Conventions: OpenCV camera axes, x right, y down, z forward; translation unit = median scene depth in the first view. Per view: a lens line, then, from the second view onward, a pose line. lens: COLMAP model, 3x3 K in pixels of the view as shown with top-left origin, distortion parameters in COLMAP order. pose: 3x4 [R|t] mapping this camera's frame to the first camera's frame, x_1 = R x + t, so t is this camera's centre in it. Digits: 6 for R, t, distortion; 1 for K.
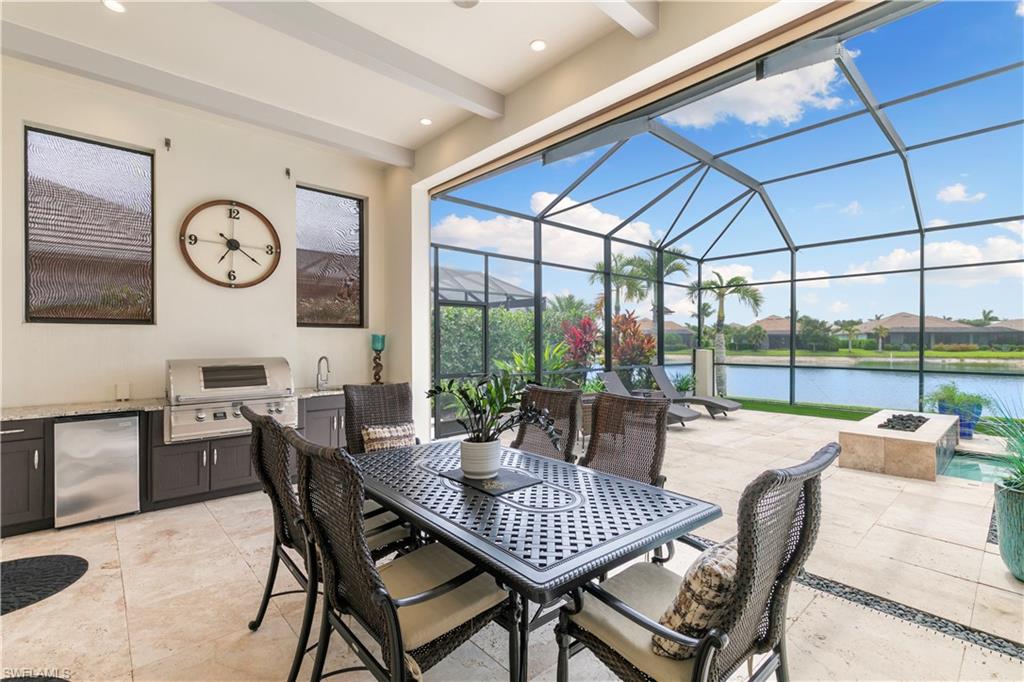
lens RADIAL K [[461.6, 0, 503.6], [0, 461.6, 337.3], [0, 0, 1]] dist [0.007522, -0.001564]
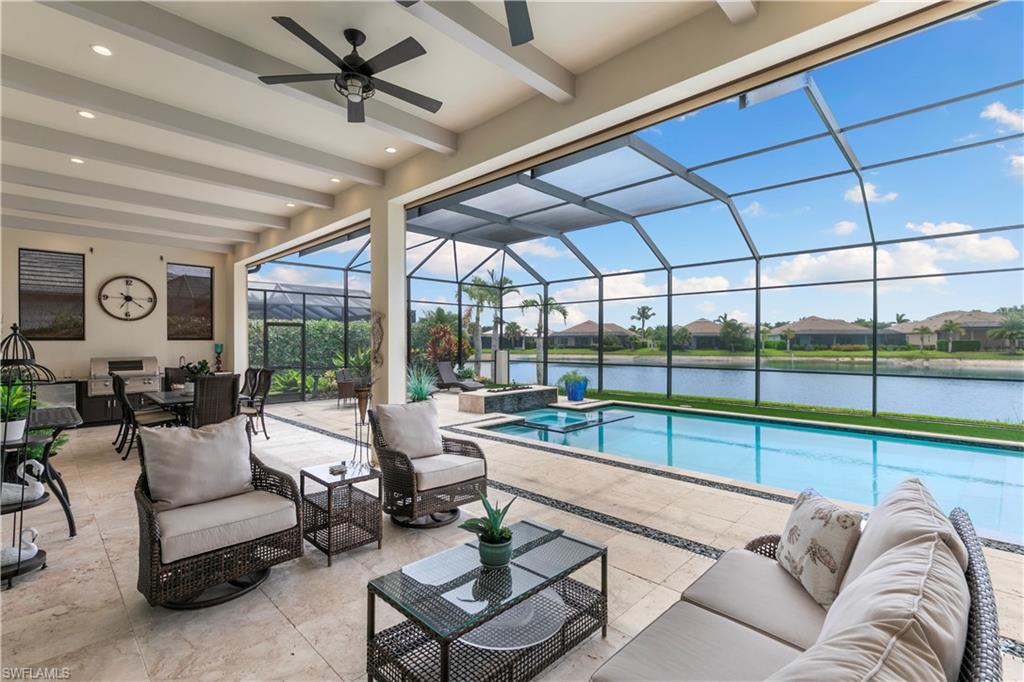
lens RADIAL K [[461.6, 0, 503.3], [0, 461.6, 337.2], [0, 0, 1]] dist [0.007522, -0.001564]
pose [[0.997923, -0.000953, 0.064404, 0.363010], [0.001078, 0.999998, -0.001911, -0.013686], [-0.064402, 0.001977, 0.997922, -0.439636]]
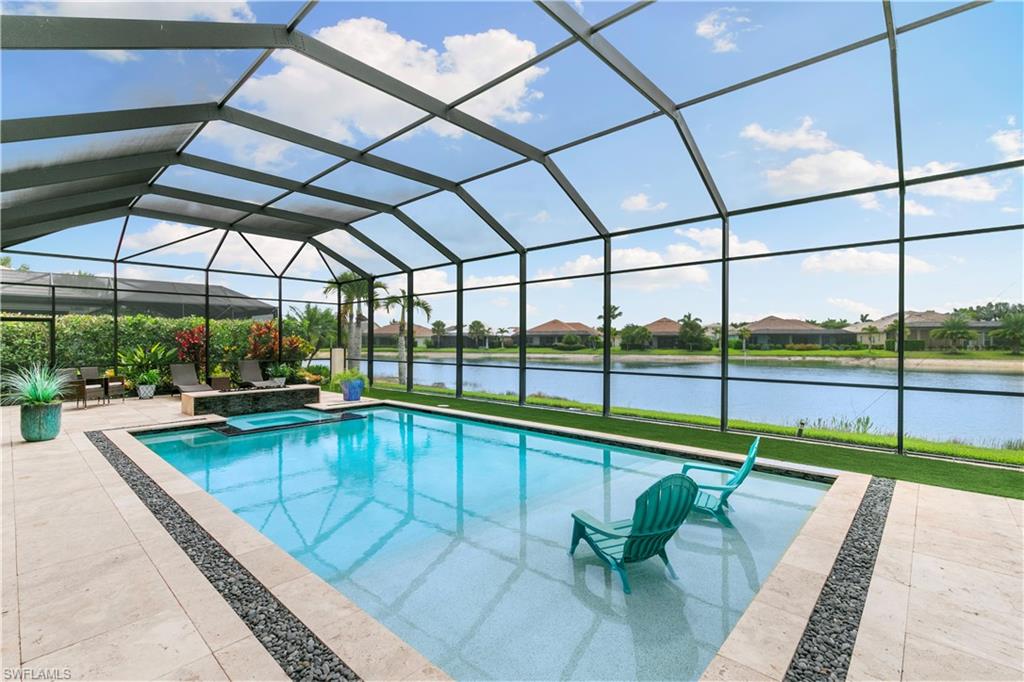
lens RADIAL K [[461.6, 0, 503.9], [0, 461.6, 342.4], [0, 0, 1]] dist [0.007522, -0.001564]
pose [[0.995820, -0.000607, 0.091338, 0.832523], [-0.000367, 0.999943, 0.010646, -0.007573], [-0.091339, -0.010635, 0.995763, -0.421925]]
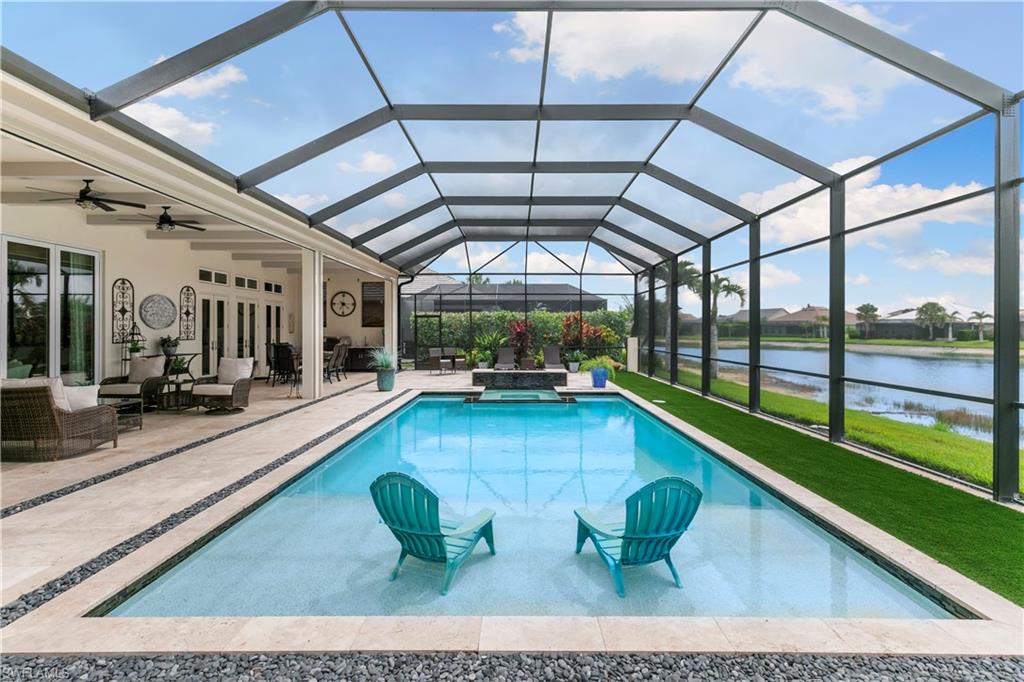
lens RADIAL K [[461.6, 0, 527.1], [0, 461.6, 329.5], [0, 0, 1]] dist [0.007522, -0.001564]
pose [[0.749638, 0.002327, -0.661844, 1.179044], [0.003192, 0.999969, 0.007131, -0.011144], [0.661841, -0.007458, 0.749607, -0.300985]]
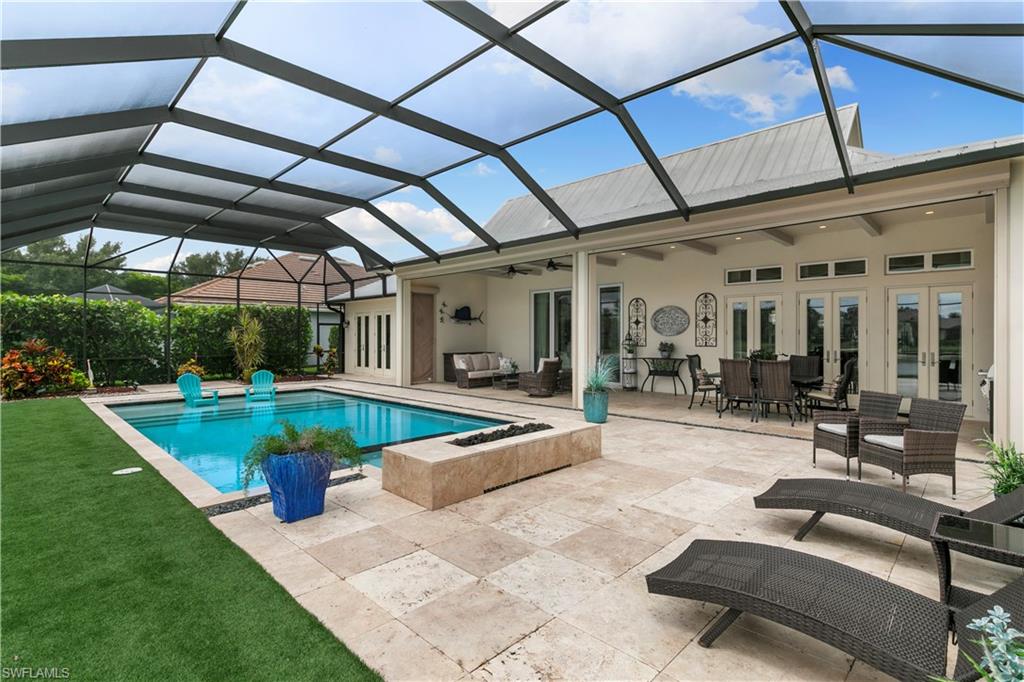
lens RADIAL K [[477.3, 0, 520.3], [0, 477.3, 339.6], [0, 0, 1]] dist [-0.015441, 0.005217]
pose [[-0.996877, 0.001065, -0.078964, 0.477229], [0.001548, 0.999980, -0.006056, 0.006996], [0.078956, -0.006159, -0.996859, 0.935258]]
